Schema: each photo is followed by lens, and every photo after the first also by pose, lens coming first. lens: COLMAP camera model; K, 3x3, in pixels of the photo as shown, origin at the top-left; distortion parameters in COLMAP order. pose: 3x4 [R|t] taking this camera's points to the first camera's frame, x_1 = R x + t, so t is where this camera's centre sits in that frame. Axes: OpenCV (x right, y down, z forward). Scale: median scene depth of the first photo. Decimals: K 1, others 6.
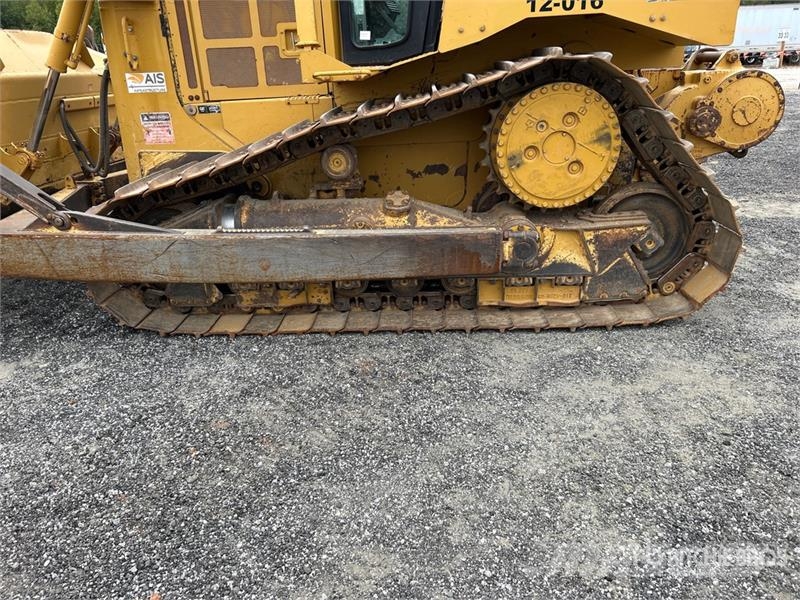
lens RADIAL K [[595.4, 0, 395.7], [0, 595.4, 302.4], [0, 0, 1]] dist [0.065776, -0.075979]
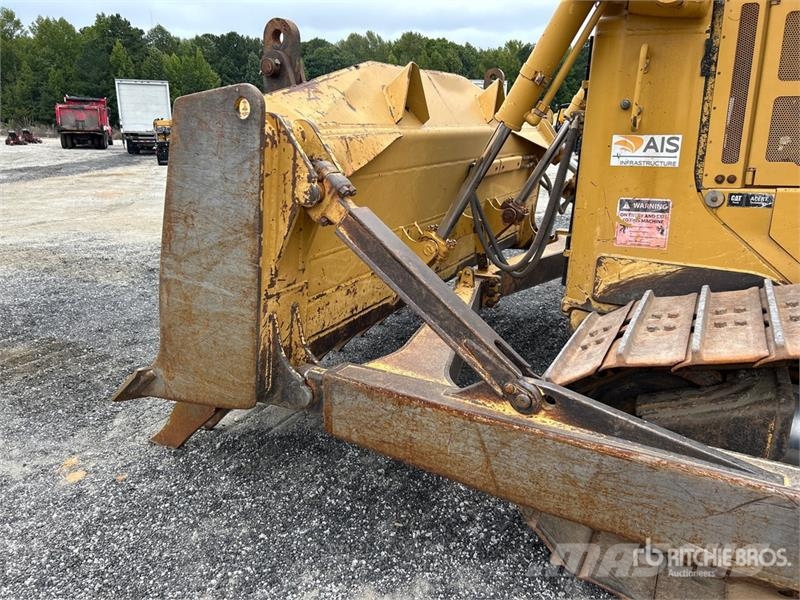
lens RADIAL K [[596.4, 0, 400.0], [0, 596.4, 300.0], [0, 0, 1]] dist [0.058557, -0.067725]
pose [[0.903152, 0.151036, -0.401876, -0.394859], [-0.184422, 0.981795, -0.045474, -0.153683], [0.387692, 0.115185, 0.914564, 0.392562]]
